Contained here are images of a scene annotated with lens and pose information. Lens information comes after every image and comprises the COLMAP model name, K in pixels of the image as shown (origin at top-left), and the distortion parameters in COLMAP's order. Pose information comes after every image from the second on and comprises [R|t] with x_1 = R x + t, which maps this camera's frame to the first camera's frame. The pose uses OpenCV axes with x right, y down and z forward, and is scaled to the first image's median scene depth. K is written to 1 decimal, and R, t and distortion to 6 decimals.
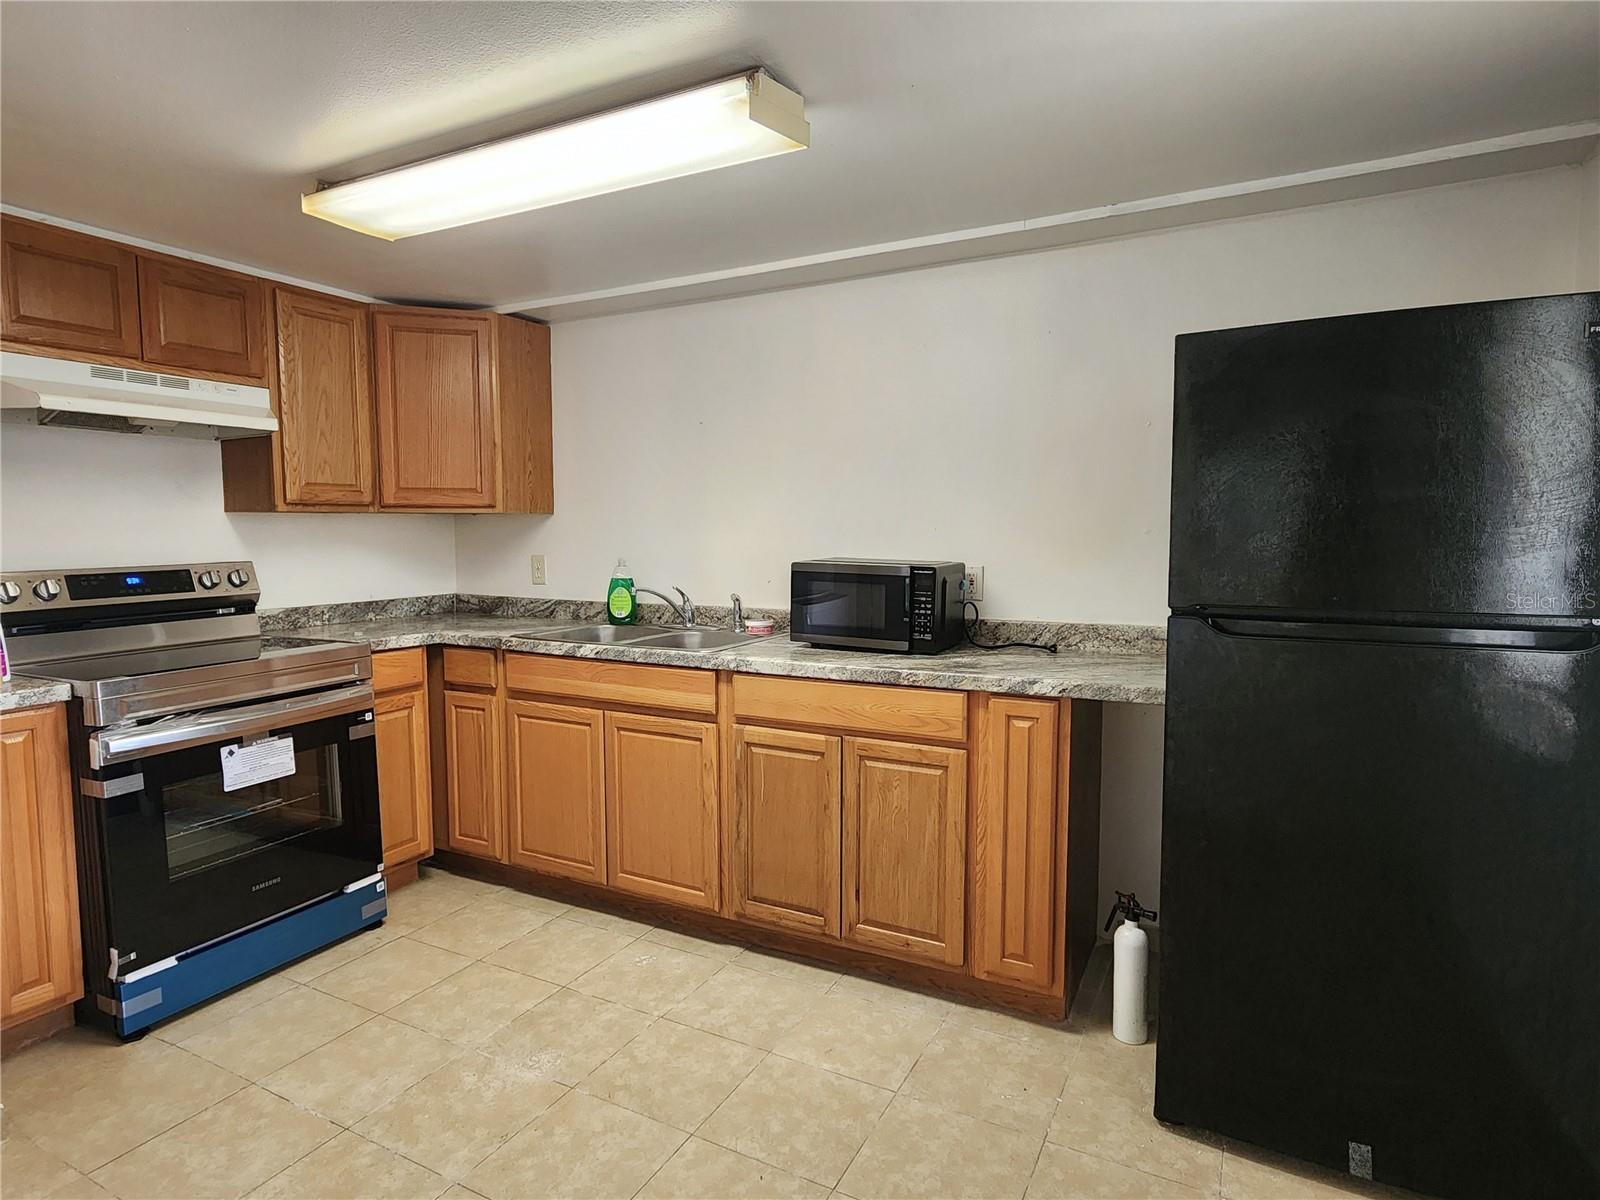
lens RADIAL K [[884.8, 0, 793.5], [0, 884.8, 594.9], [0, 0, 1]] dist [0.000553, -0.002451]
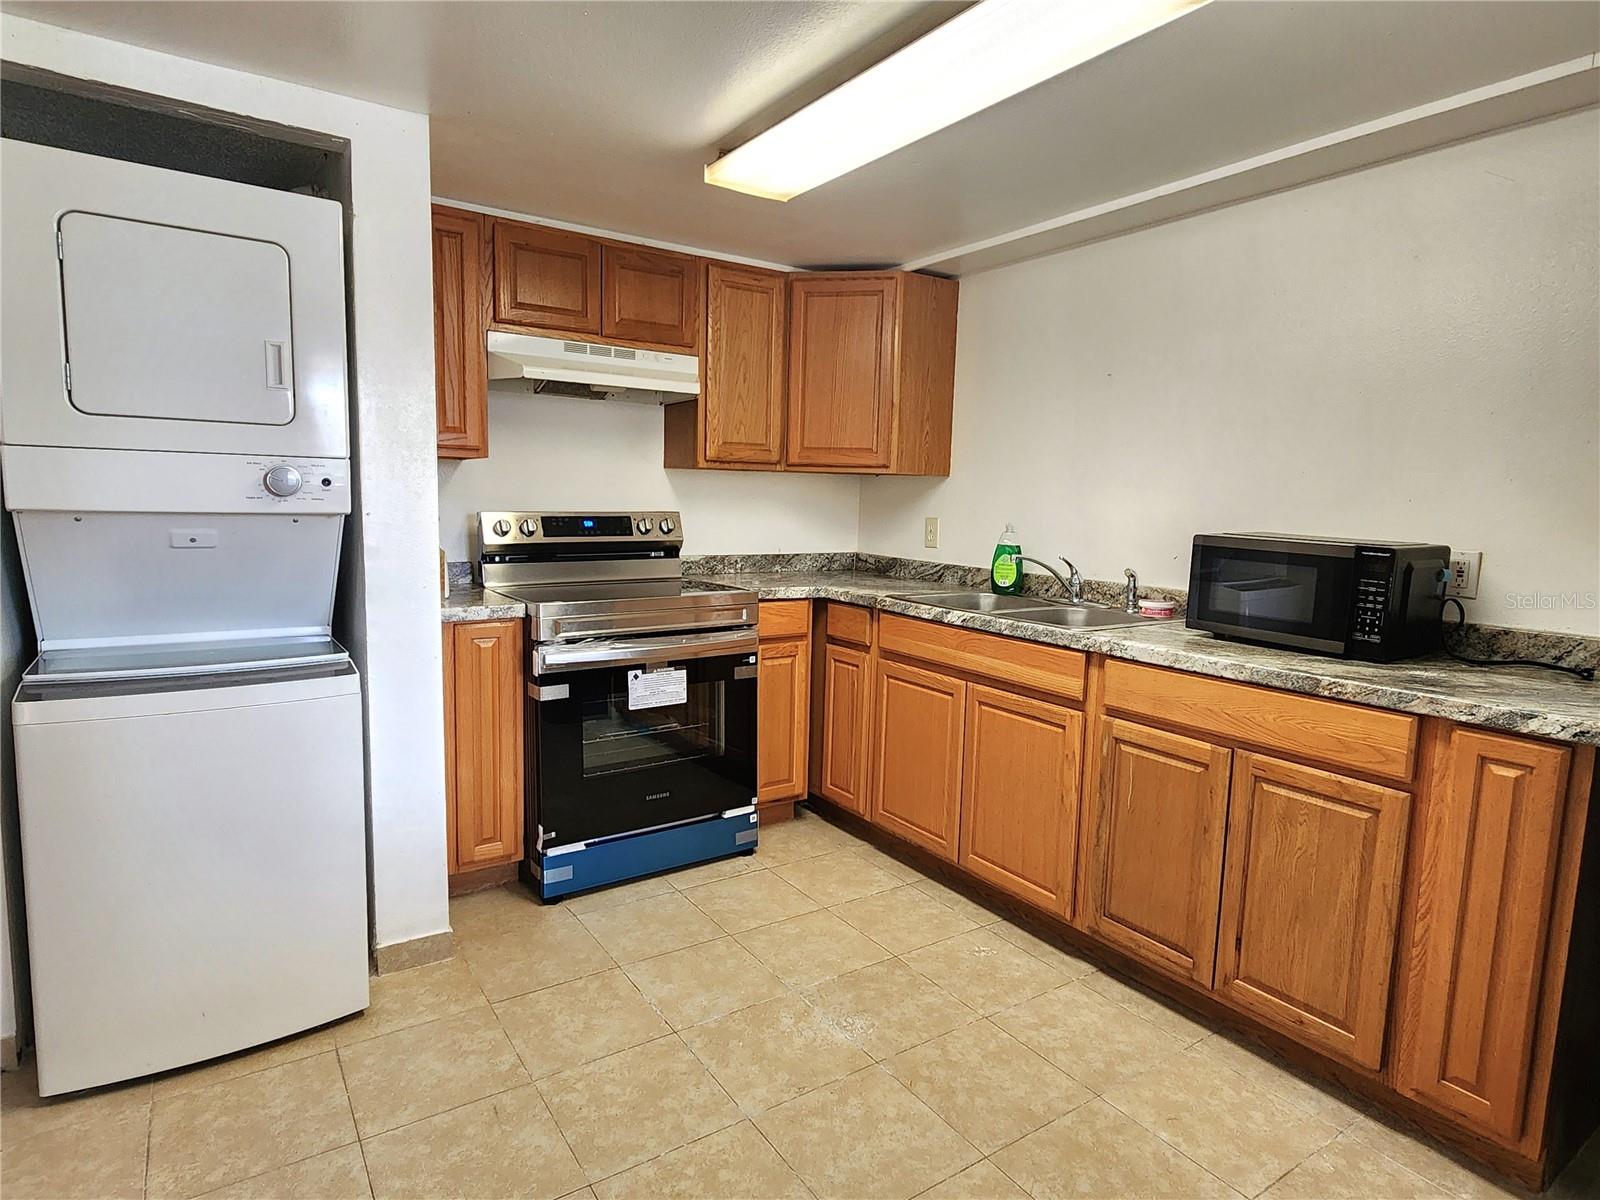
lens RADIAL K [[884.8, 0, 793.5], [0, 884.8, 594.9], [0, 0, 1]] dist [0.000553, -0.002451]
pose [[0.878871, 0.078956, -0.470481, 0.066592], [-0.064488, 0.996819, 0.046821, 0.006172], [0.472681, -0.010809, 0.881167, 0.085665]]
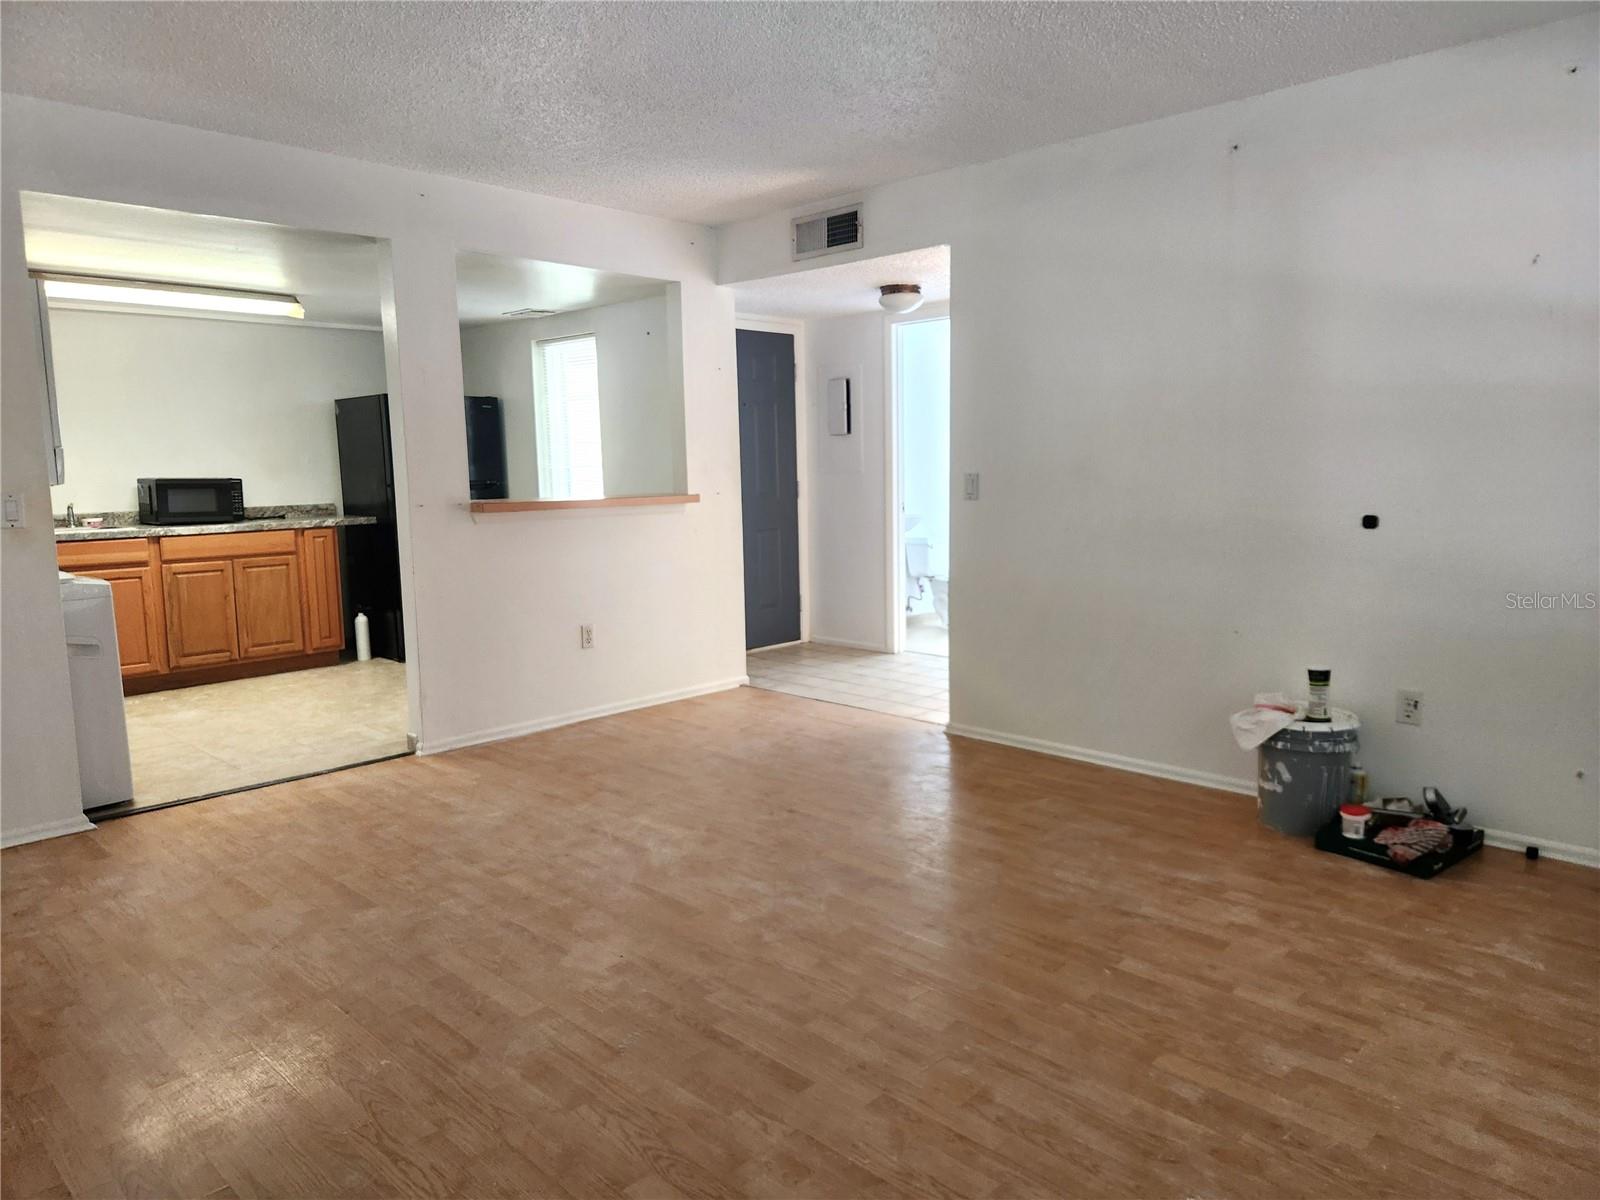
lens RADIAL K [[1088.2, 0, 800.0], [0, 1088.2, 600.0], [0, 0, 1]] dist [0.061422, -0.002655]
pose [[0.295235, -0.127513, 0.946877, -1.913078], [0.091950, 0.990246, 0.104684, 0.097656], [-0.950990, 0.056159, 0.304080, -0.999508]]
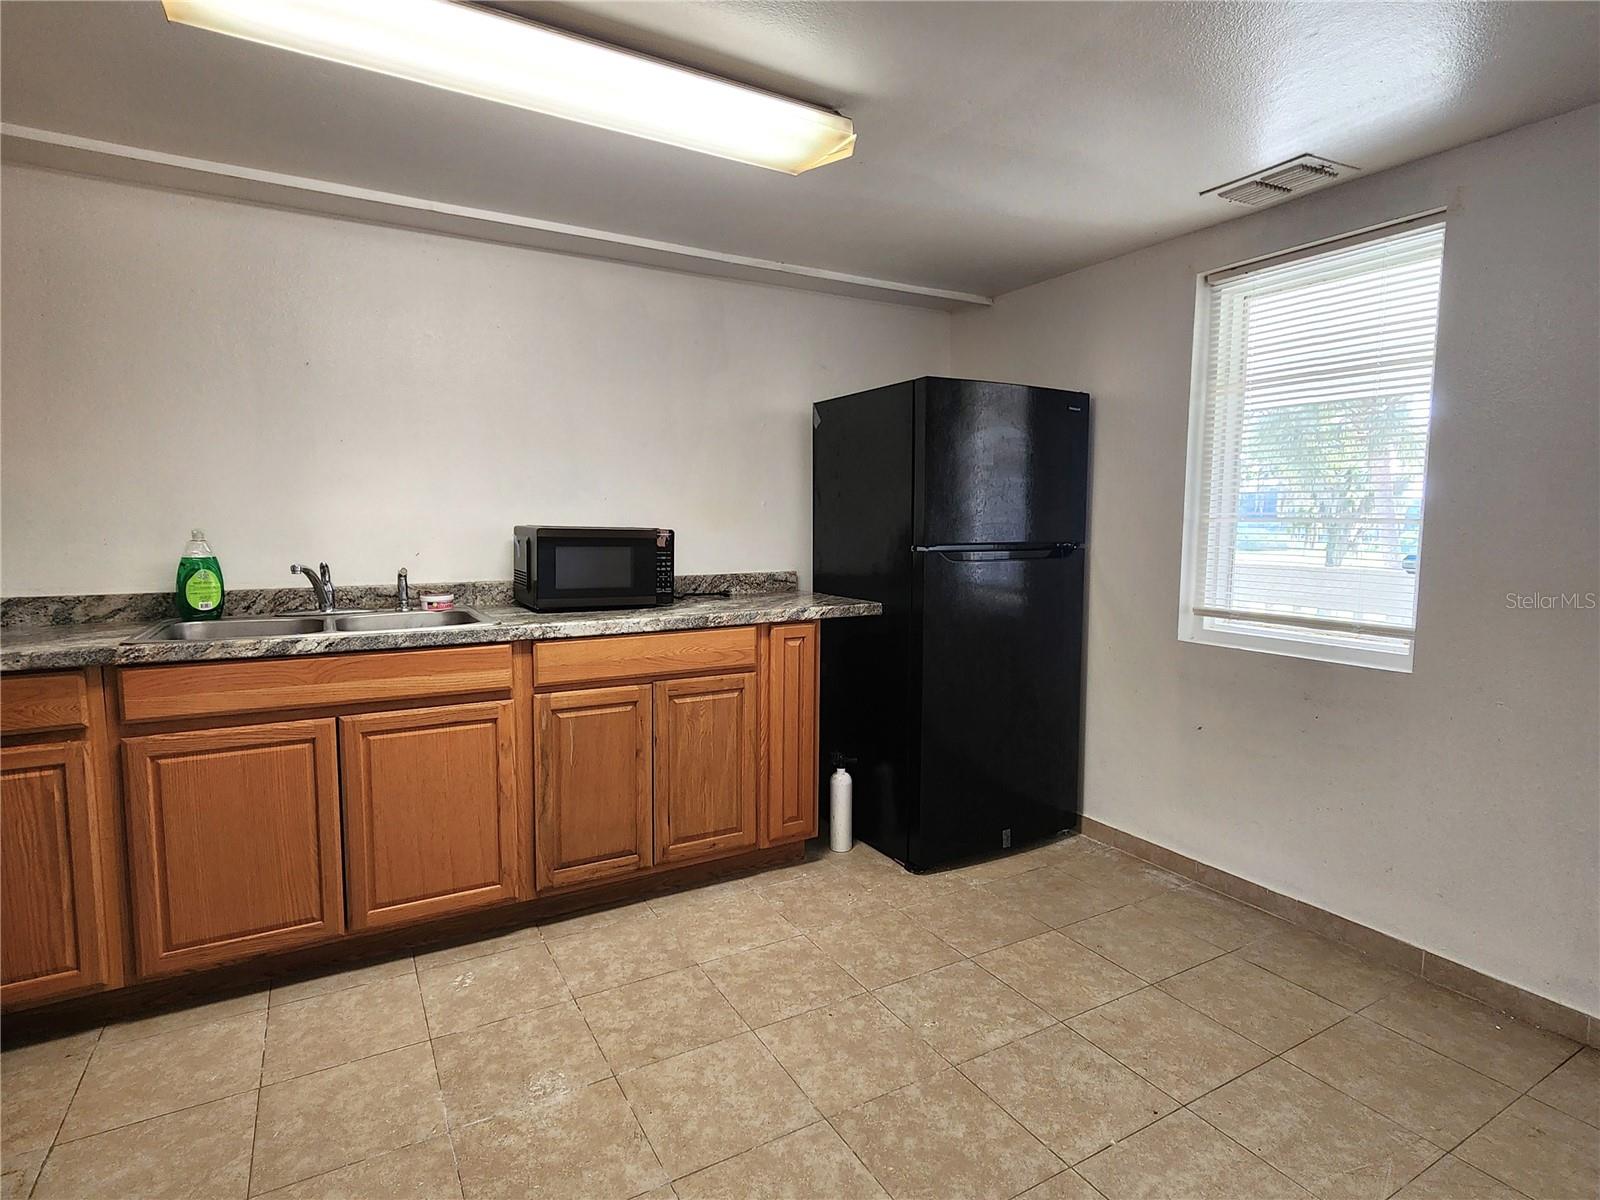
lens RADIAL K [[828.4, 0, 801.8], [0, 828.4, 595.5], [0, 0, 1]] dist [0.000248, -0.000169]
pose [[0.533714, -0.073884, 0.842432, -0.667092], [0.058897, 0.997005, 0.050127, 0.010132], [-0.843612, 0.022863, 0.536466, 0.270084]]
